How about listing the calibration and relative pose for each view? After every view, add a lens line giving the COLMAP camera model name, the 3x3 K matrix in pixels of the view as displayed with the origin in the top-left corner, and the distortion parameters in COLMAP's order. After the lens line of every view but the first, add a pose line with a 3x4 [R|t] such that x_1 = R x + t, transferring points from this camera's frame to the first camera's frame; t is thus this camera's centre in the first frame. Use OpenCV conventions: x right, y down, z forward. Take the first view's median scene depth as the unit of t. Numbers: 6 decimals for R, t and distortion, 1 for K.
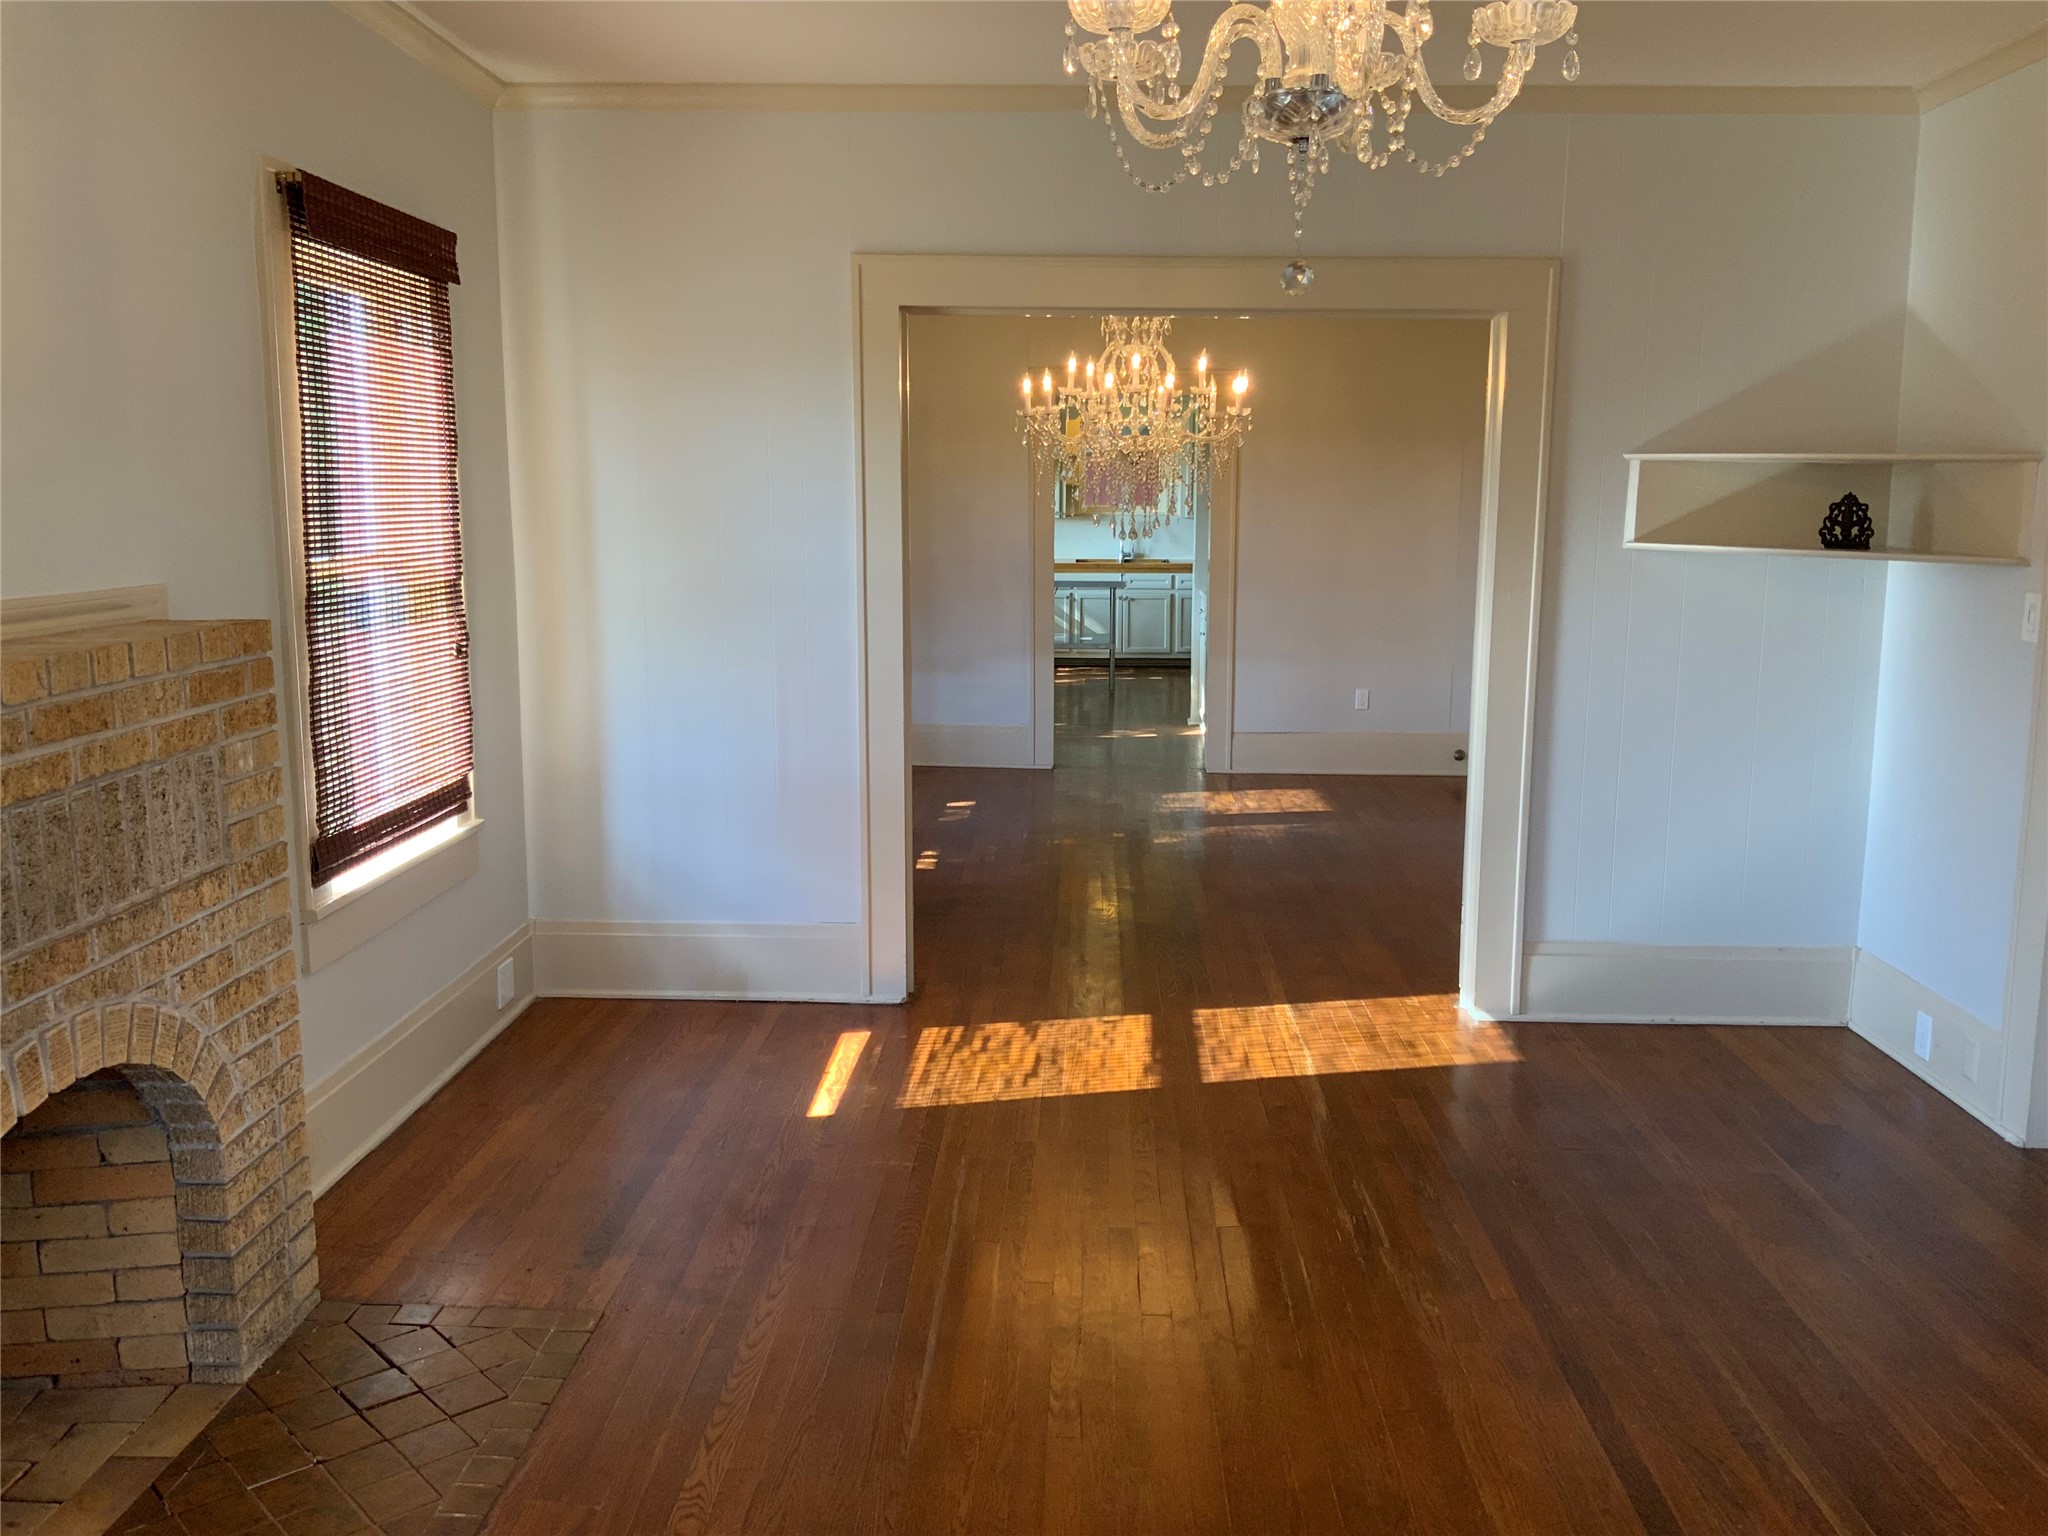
lens RADIAL K [[1672.4, 0, 1021.4], [0, 1672.4, 761.0], [0, 0, 1]] dist [0.112844, -0.231344]
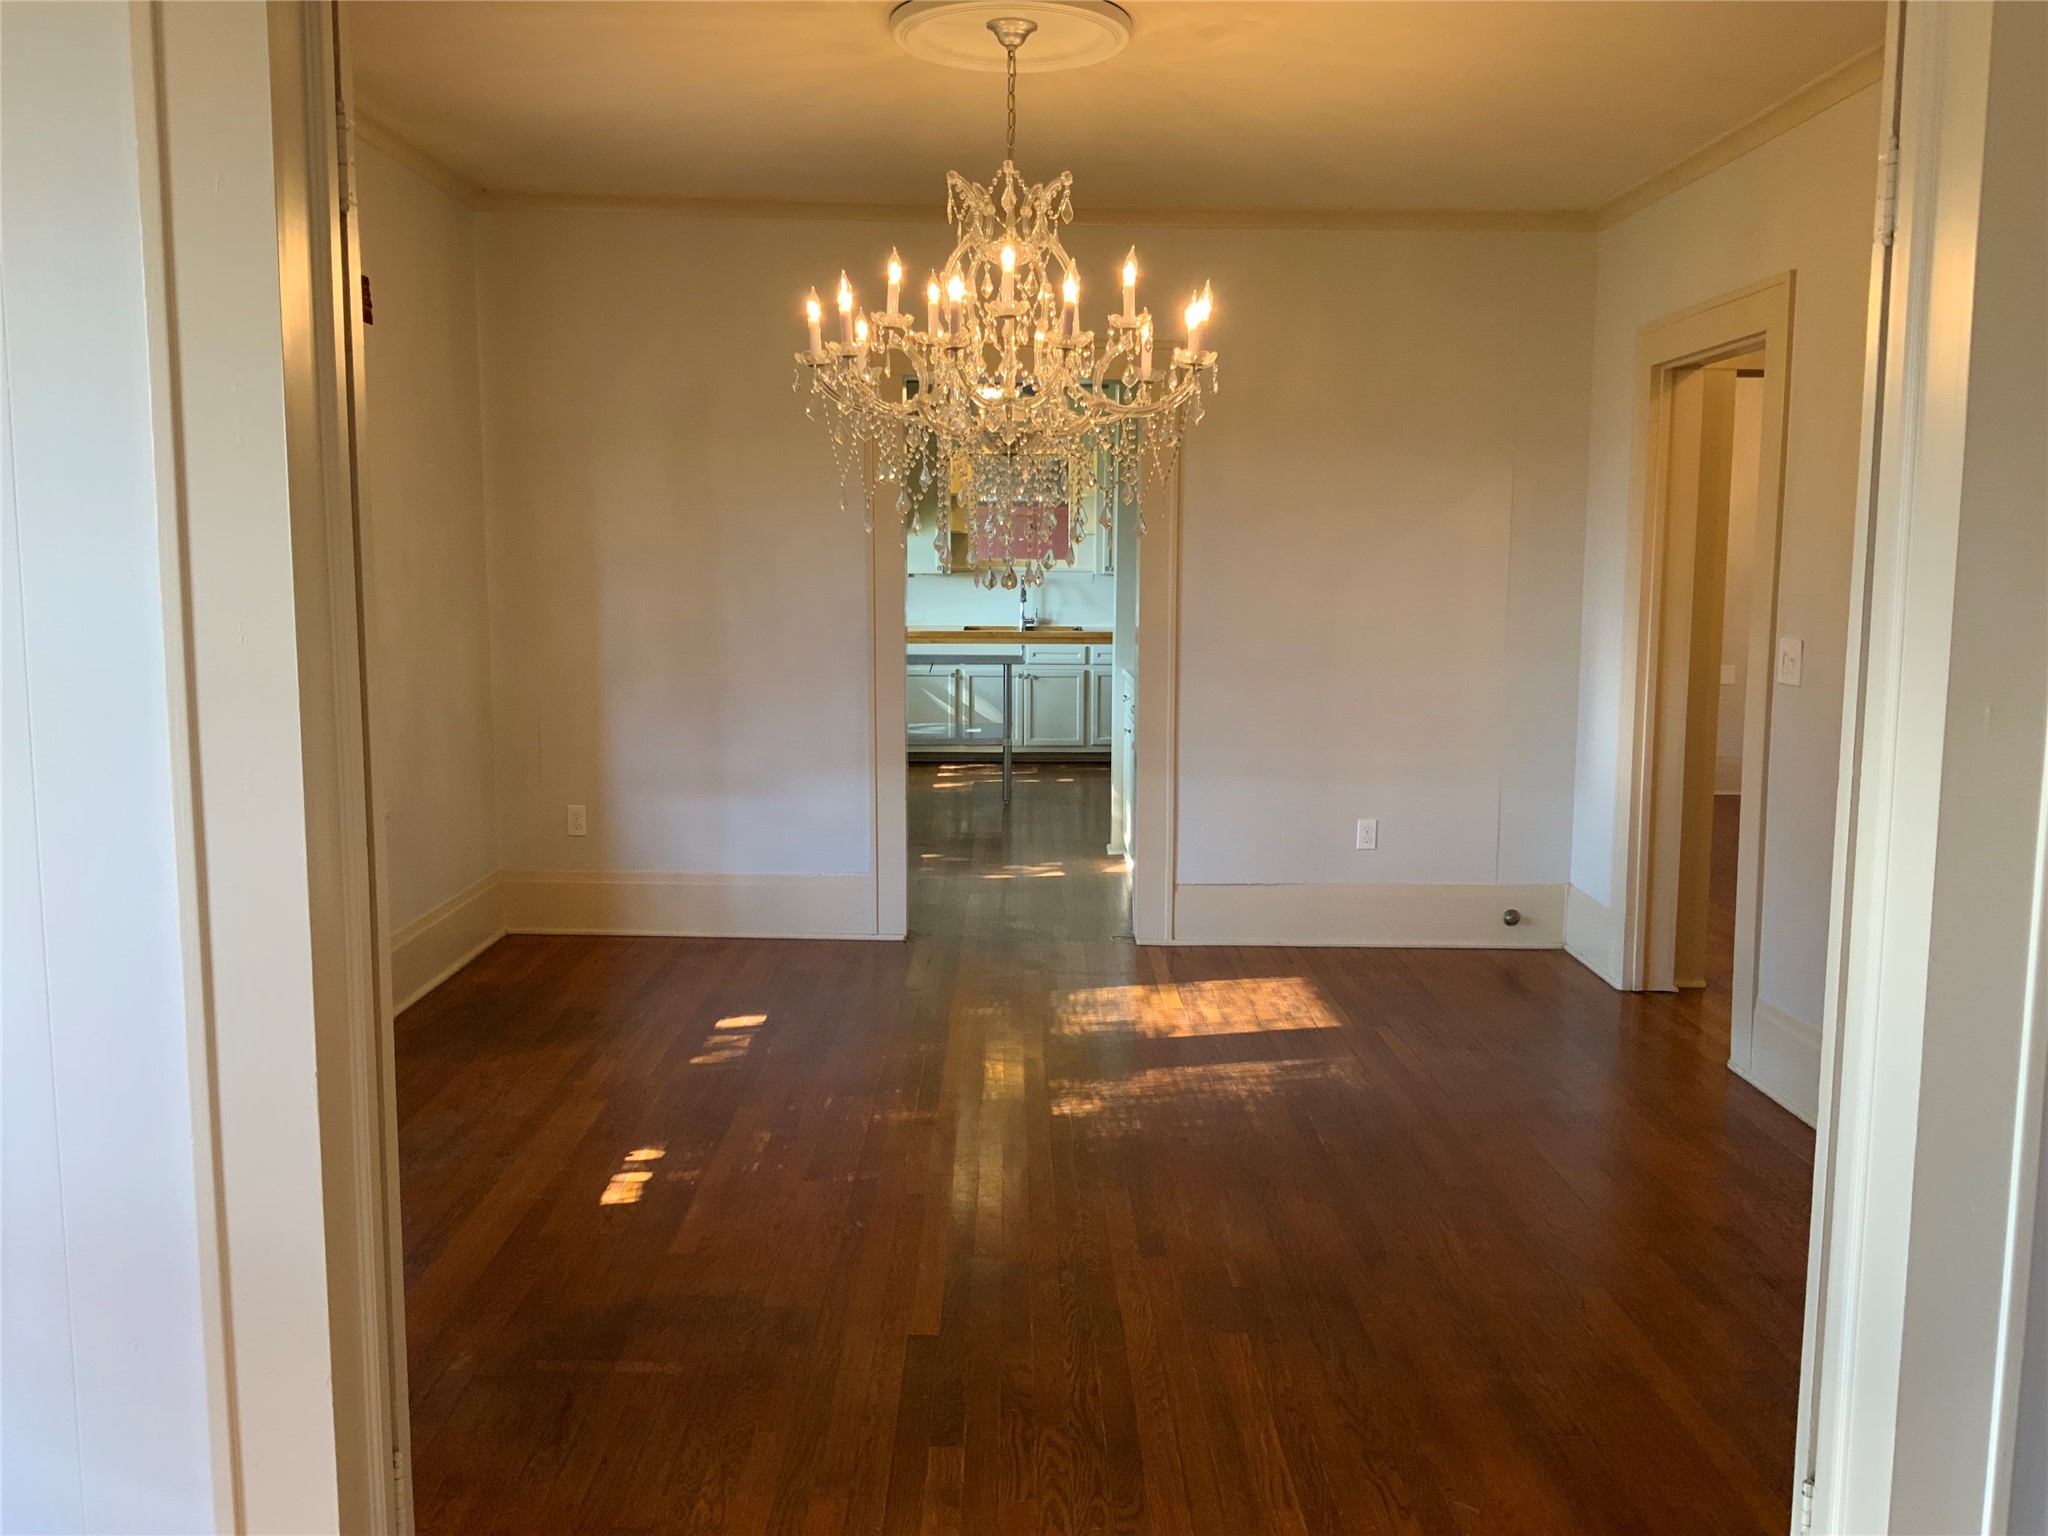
lens RADIAL K [[1672.4, 0, 1021.4], [0, 1672.4, 761.0], [0, 0, 1]] dist [0.112844, -0.231344]
pose [[0.998848, -0.002943, 0.047902, 0.033627], [0.004894, 0.999161, -0.040666, -0.039303], [-0.047742, 0.040854, 0.998024, 0.339373]]
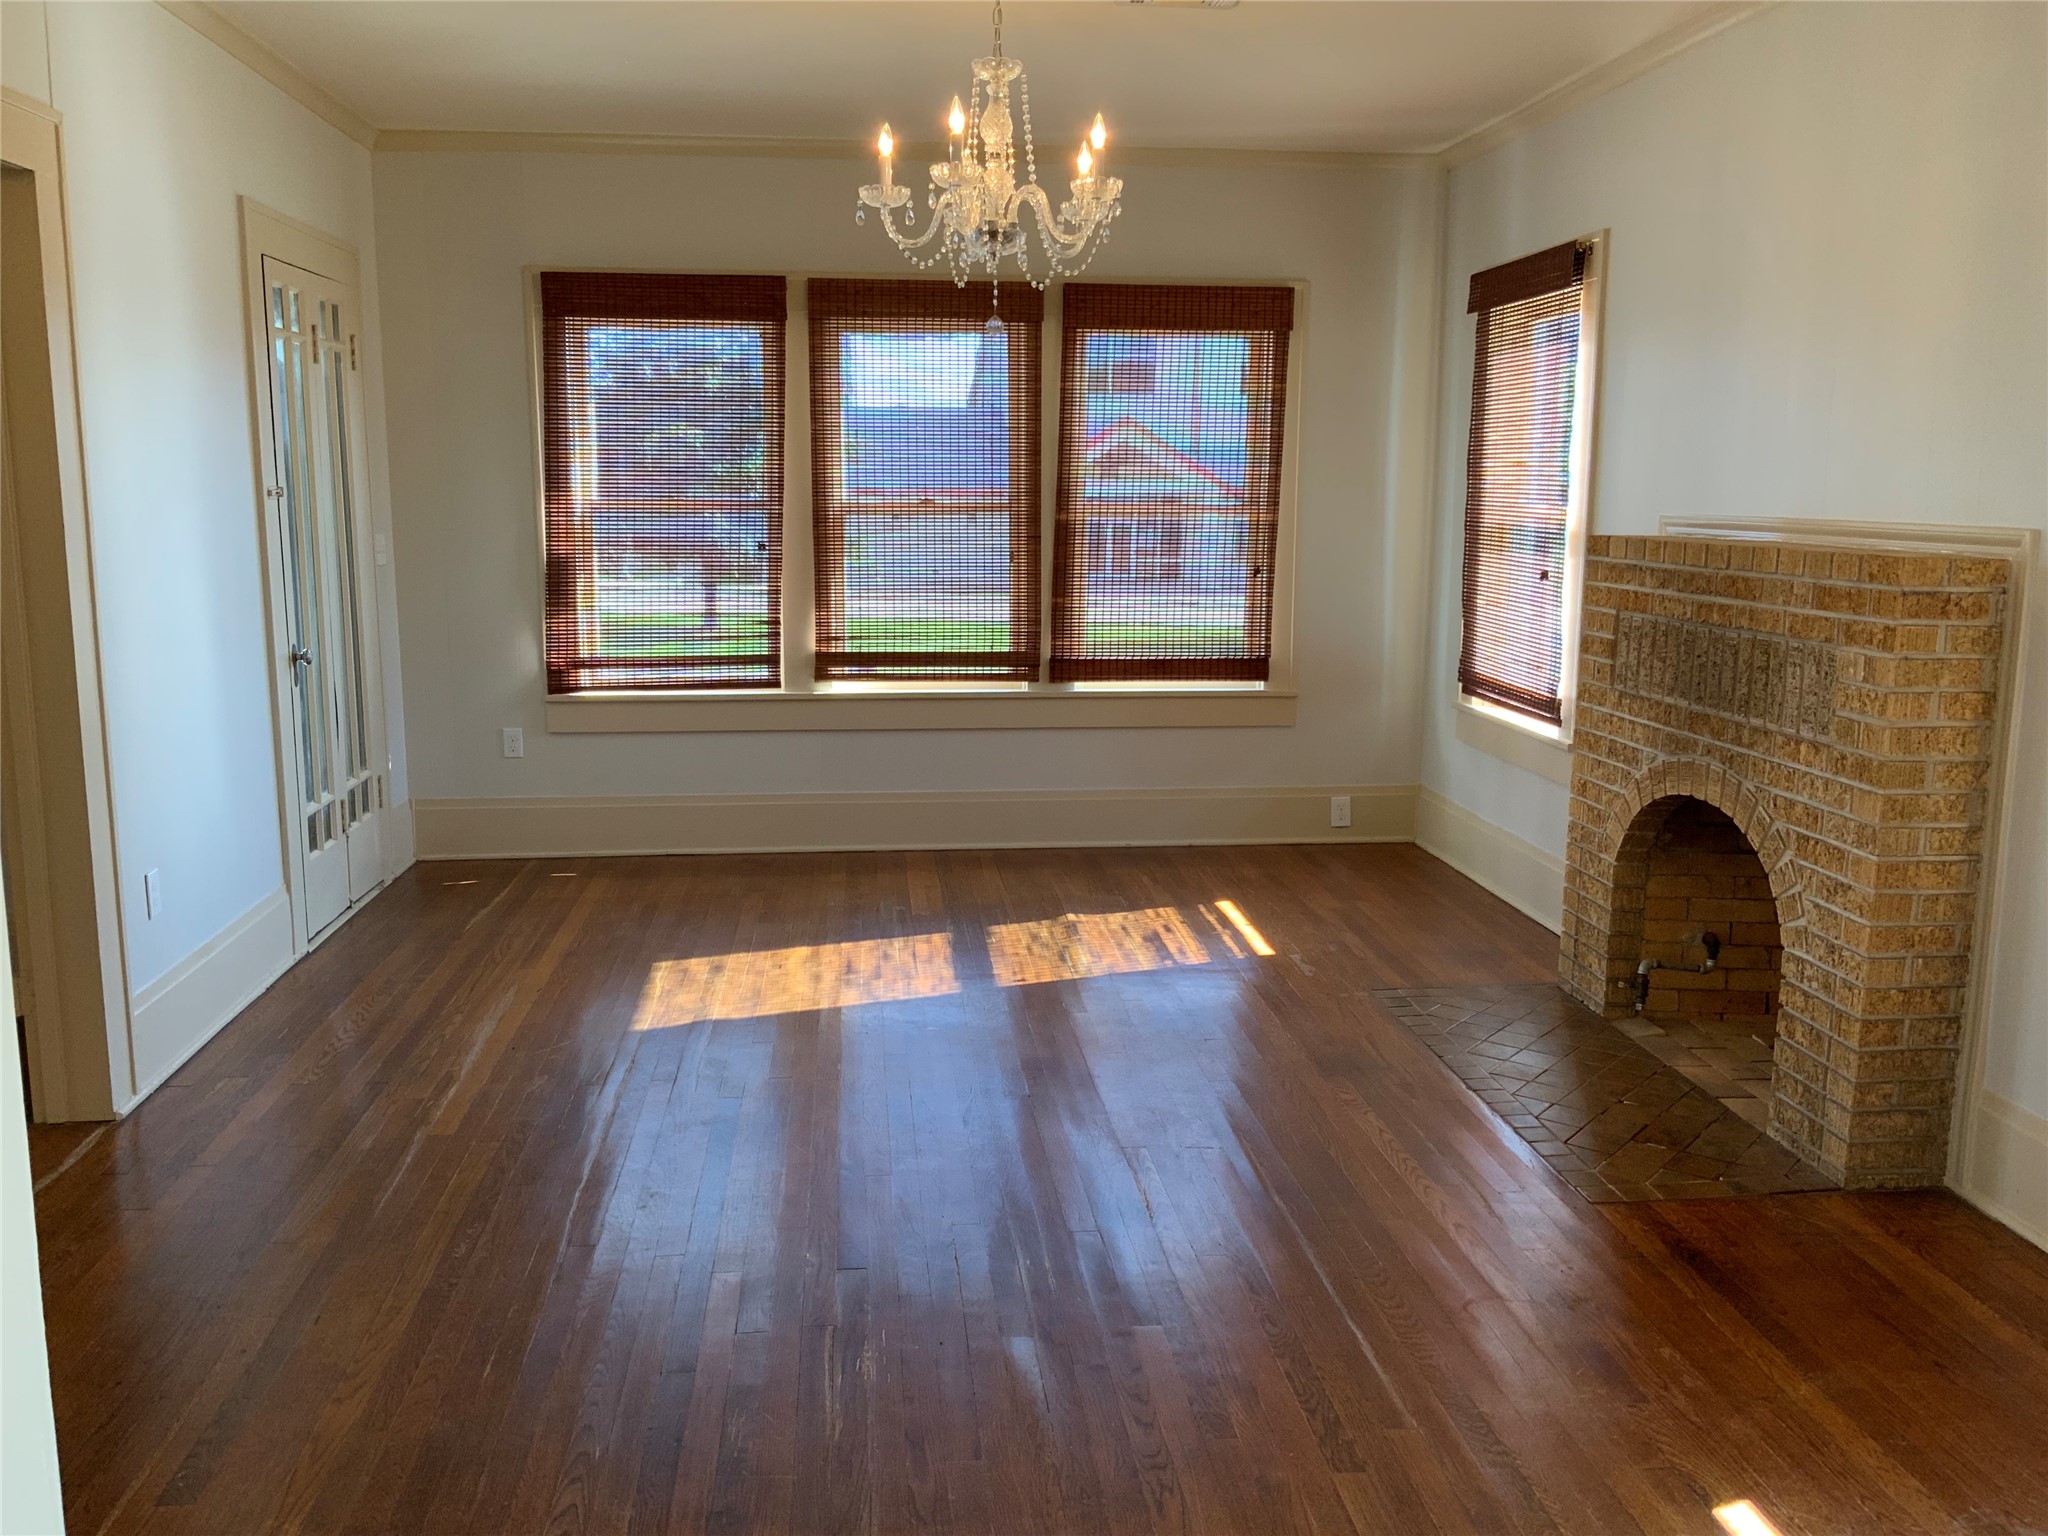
lens RADIAL K [[1763.9, 0, 1022.4], [0, 1763.9, 778.0], [0, 0, 1]] dist [0.124412, -0.001992]
pose [[-0.991466, 0.013734, -0.129640, 0.088603], [-0.028699, 0.947045, 0.319815, -0.098601], [0.127167, 0.320806, -0.938569, 0.665068]]
